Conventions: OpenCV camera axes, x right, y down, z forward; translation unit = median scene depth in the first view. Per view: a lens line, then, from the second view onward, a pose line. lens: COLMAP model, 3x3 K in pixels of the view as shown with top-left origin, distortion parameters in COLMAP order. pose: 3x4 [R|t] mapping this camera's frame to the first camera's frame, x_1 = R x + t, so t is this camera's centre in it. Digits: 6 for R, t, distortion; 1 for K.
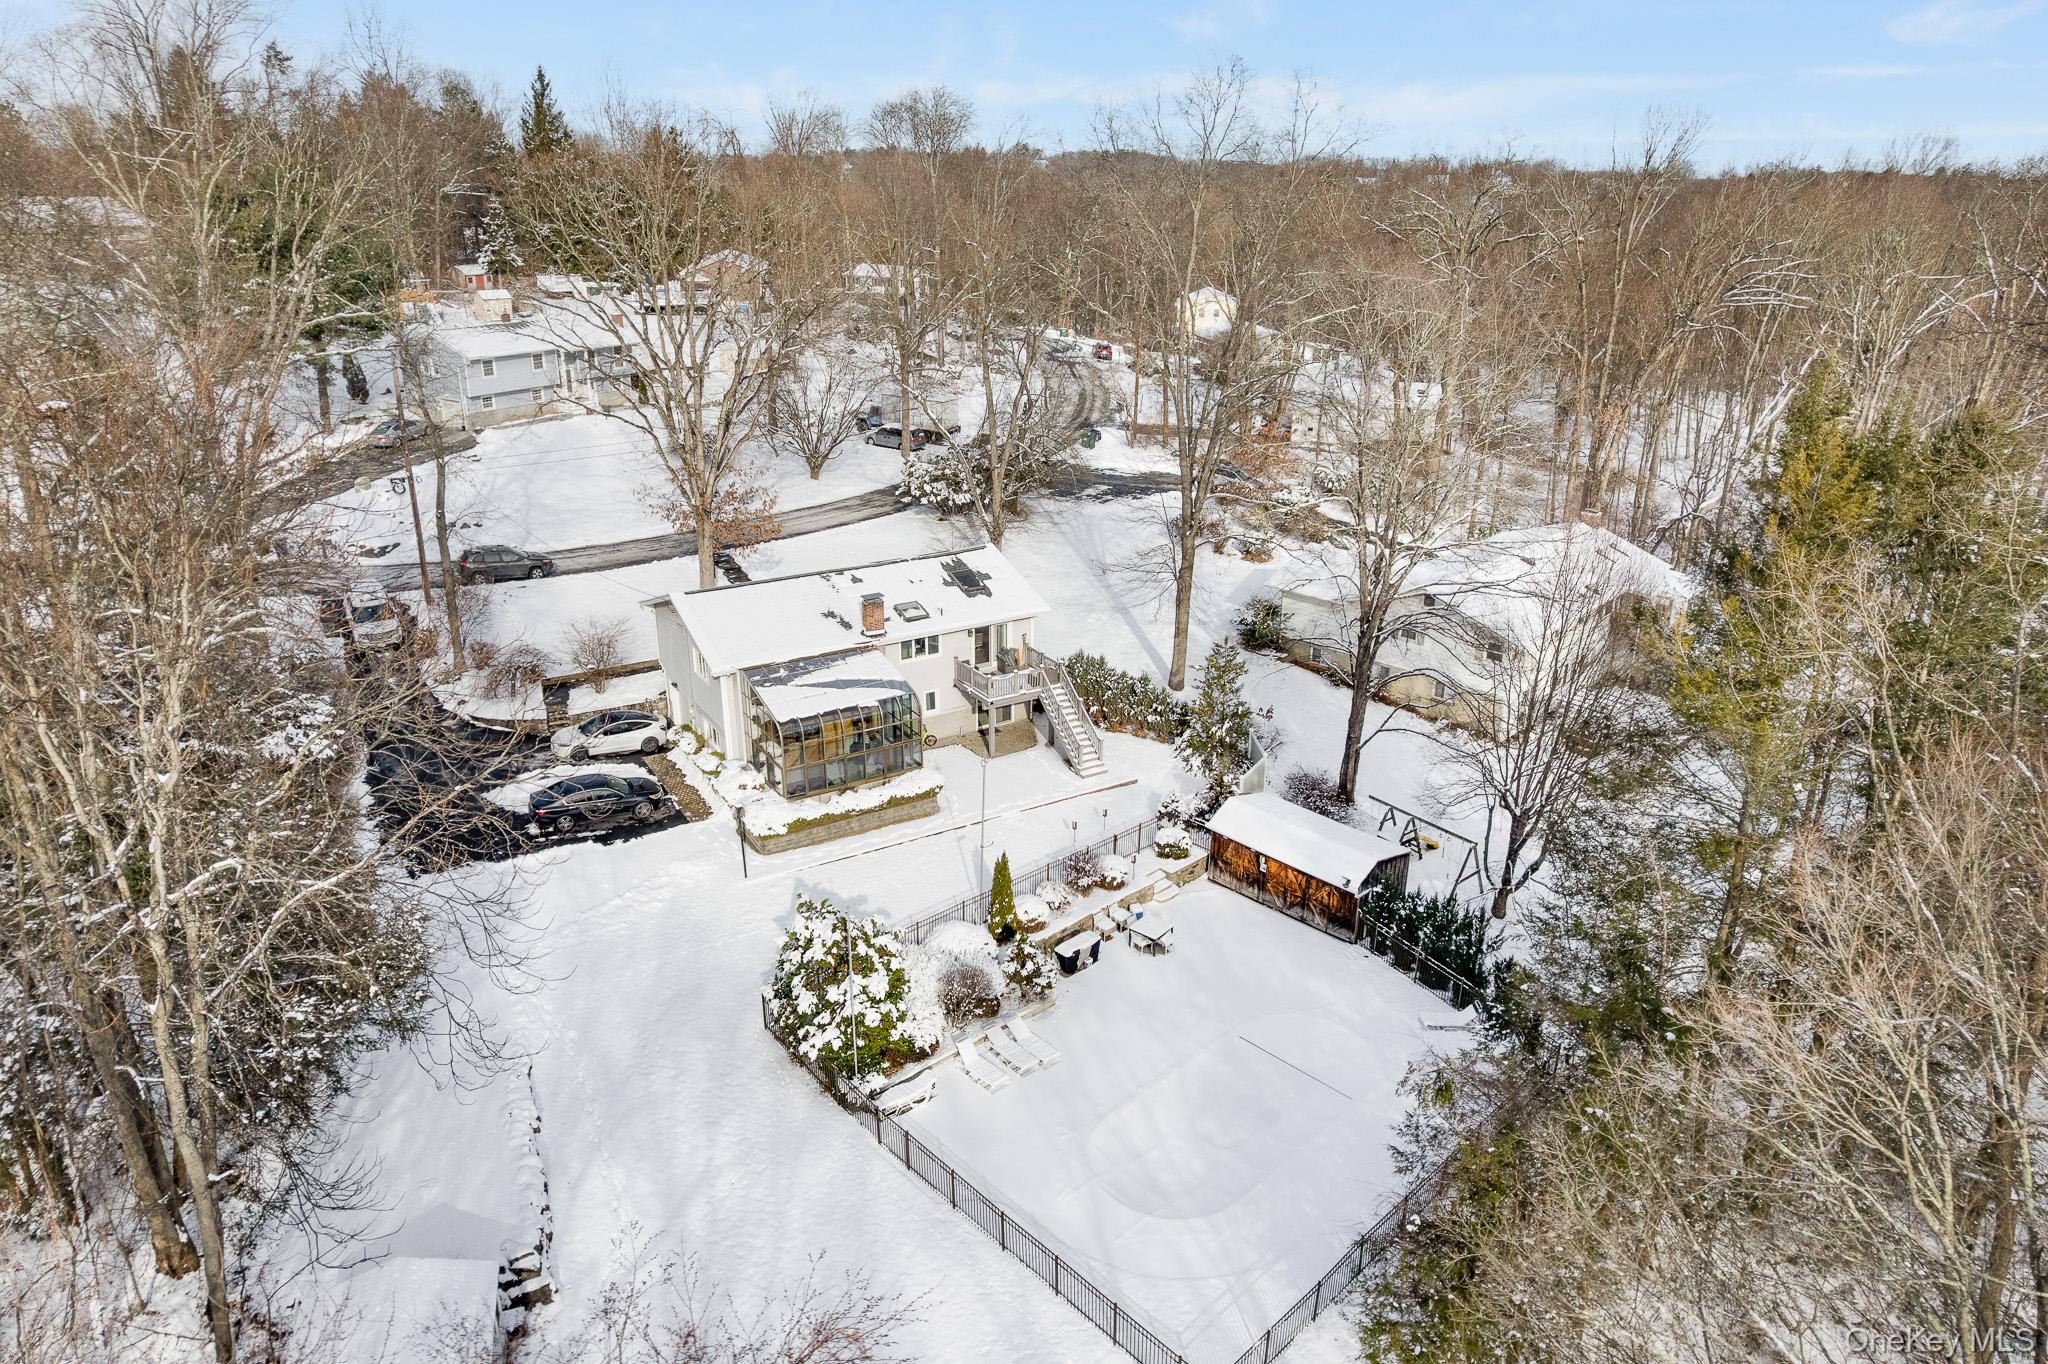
lens RADIAL K [[1307.8, 0, 1034.4], [0, 1307.8, 684.7], [0, 0, 1]] dist [-0.046028, 0.001411]
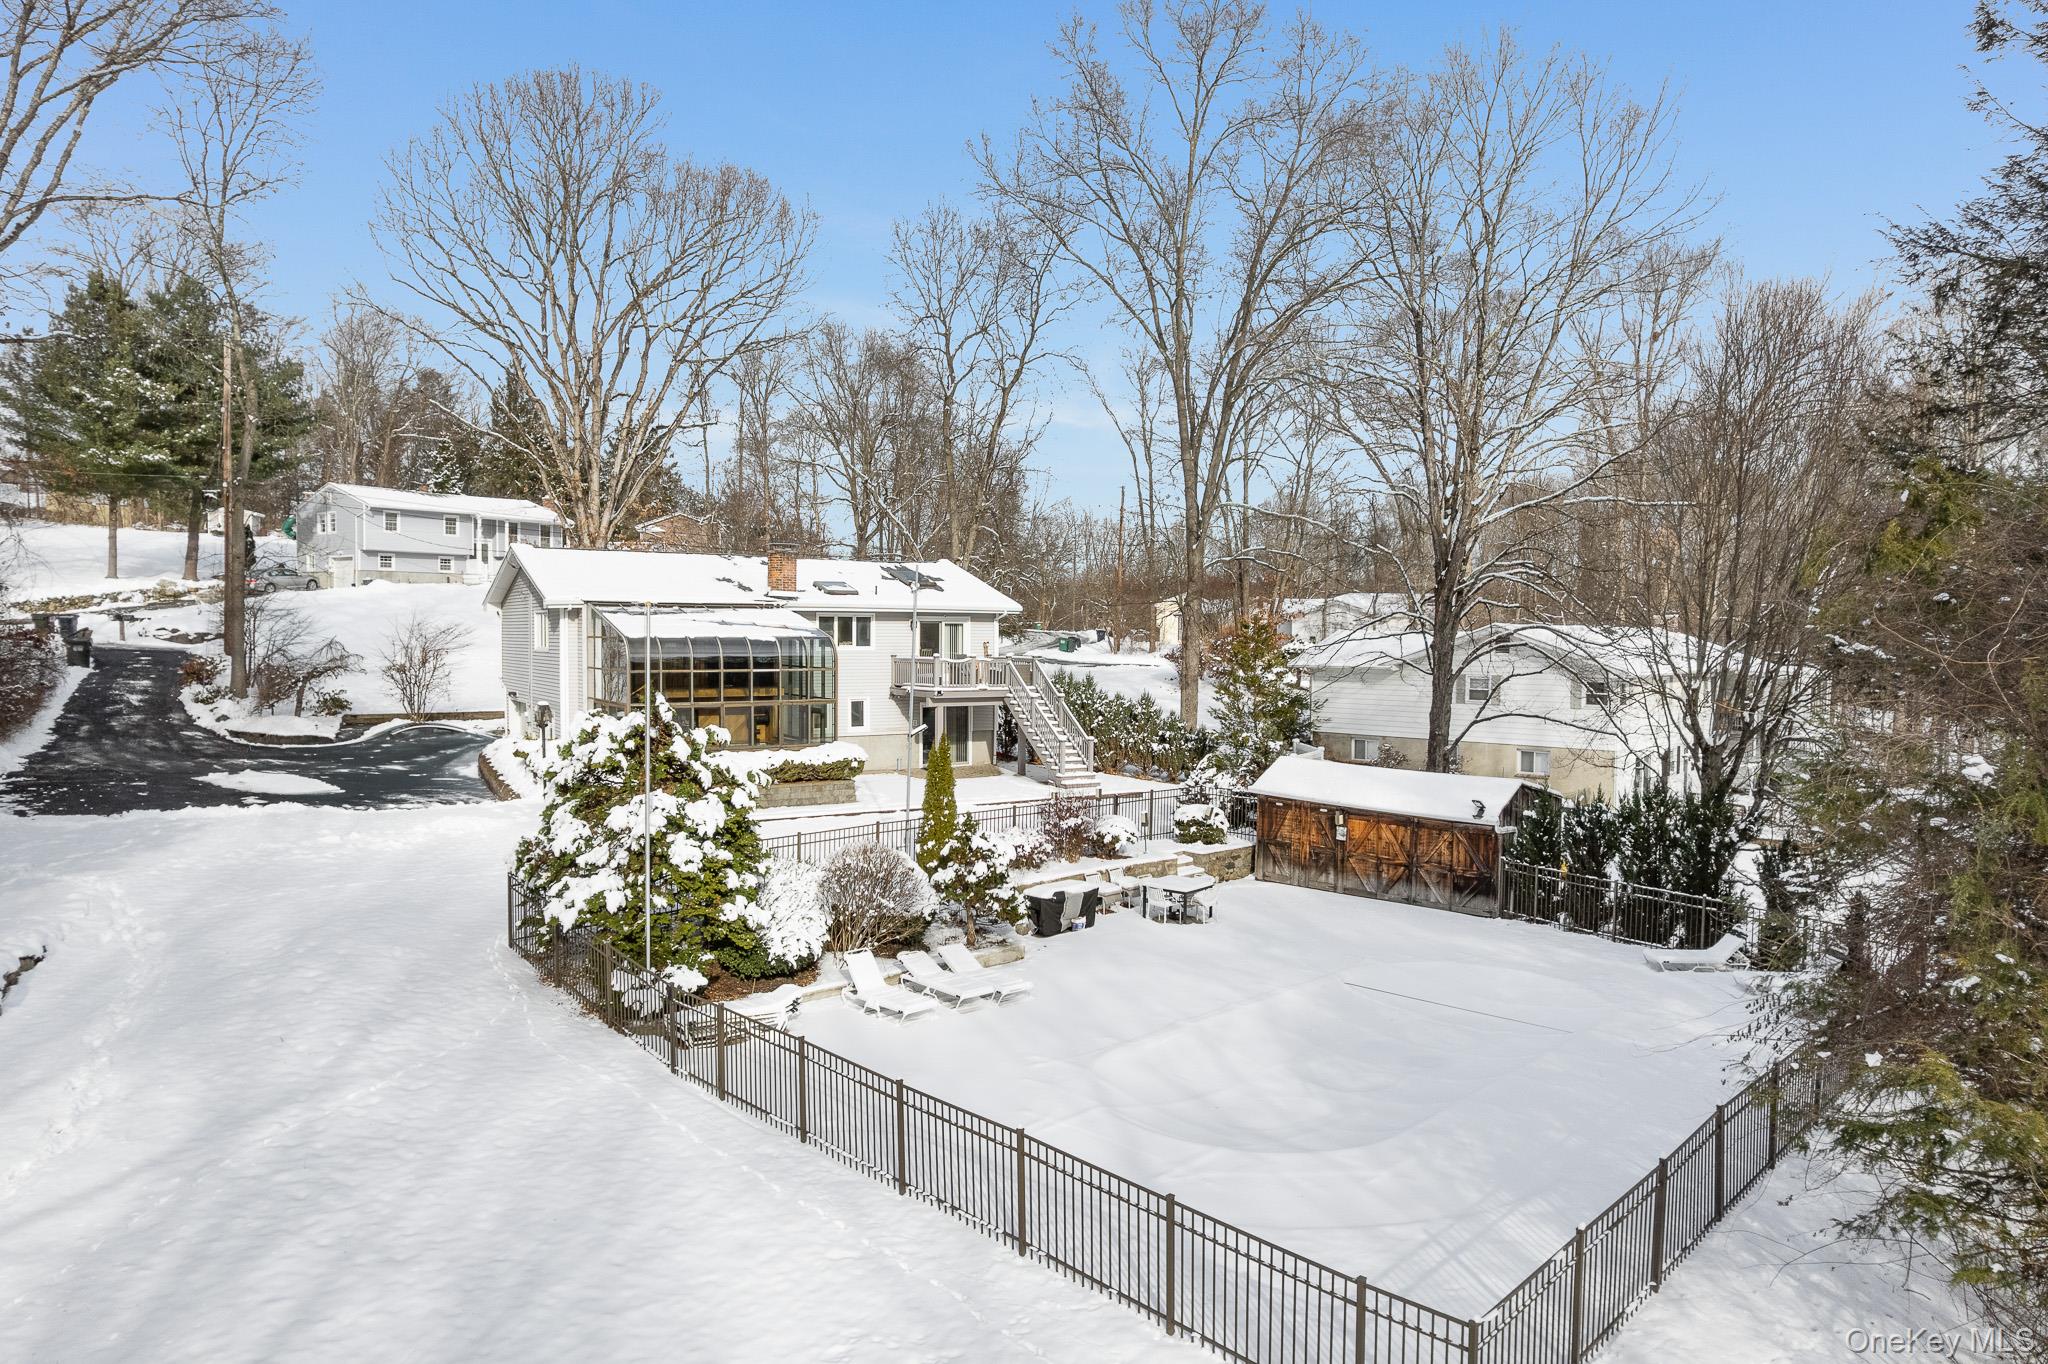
lens RADIAL K [[1307.8, 0, 1034.4], [0, 1307.8, 684.7], [0, 0, 1]] dist [-0.046028, 0.001411]
pose [[0.999835, 0.003393, 0.017856, 0.009019], [0.002510, 0.947225, -0.320561, 0.299015], [-0.018001, 0.320553, 0.947060, 0.379885]]
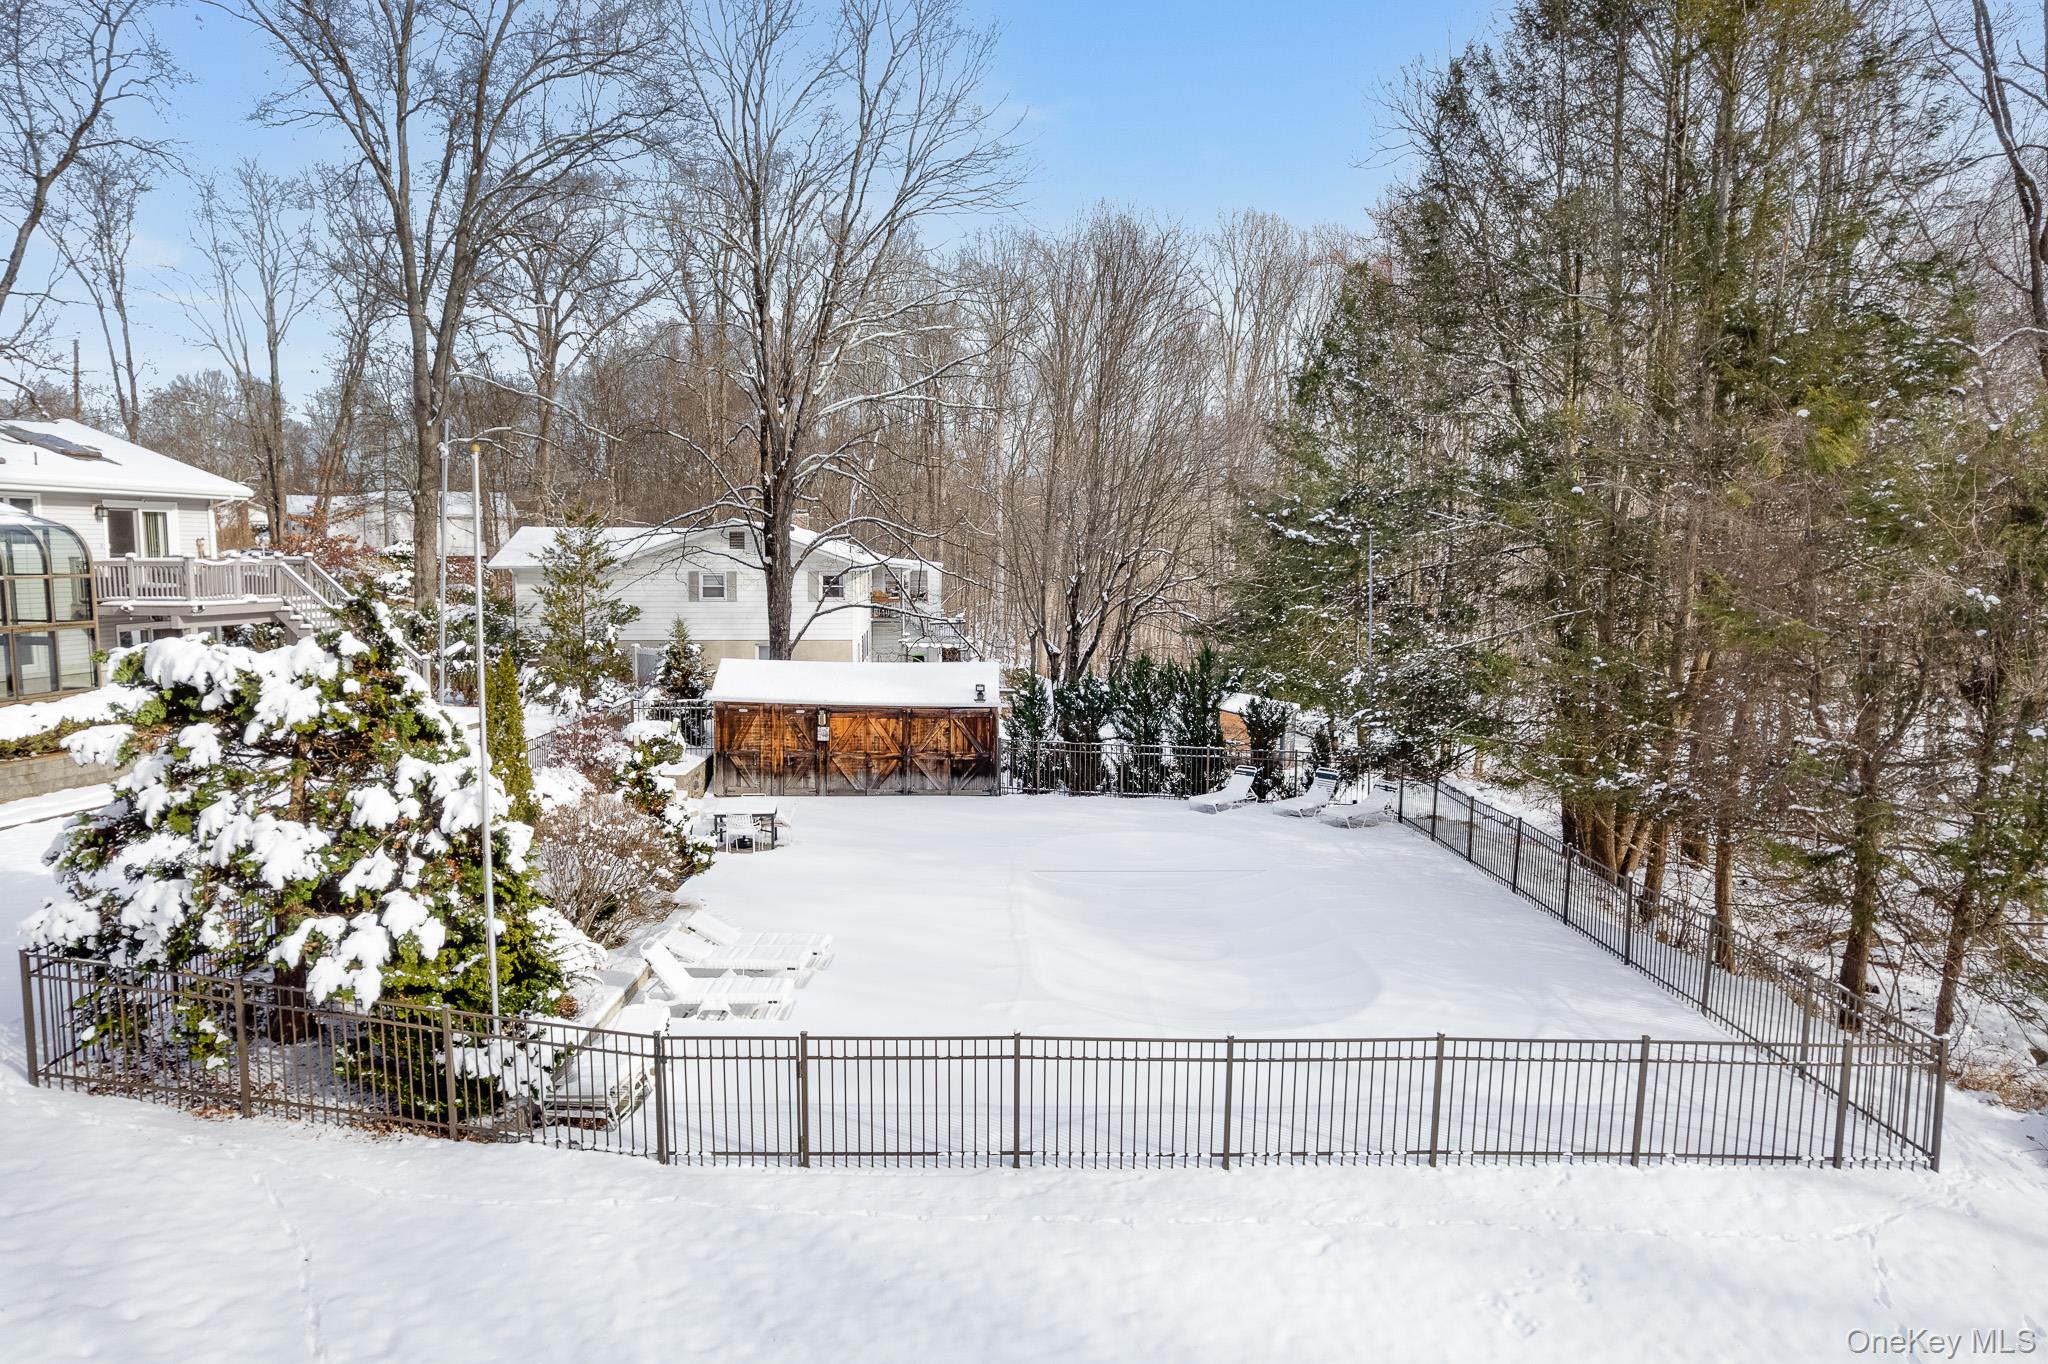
lens RADIAL K [[1307.8, 0, 1034.4], [0, 1307.8, 684.7], [0, 0, 1]] dist [-0.046028, 0.001411]
pose [[0.667059, -0.078531, 0.740855, -0.234691], [0.263737, 0.954924, -0.136244, 0.245666], [-0.696761, 0.286273, 0.657702, 0.546200]]
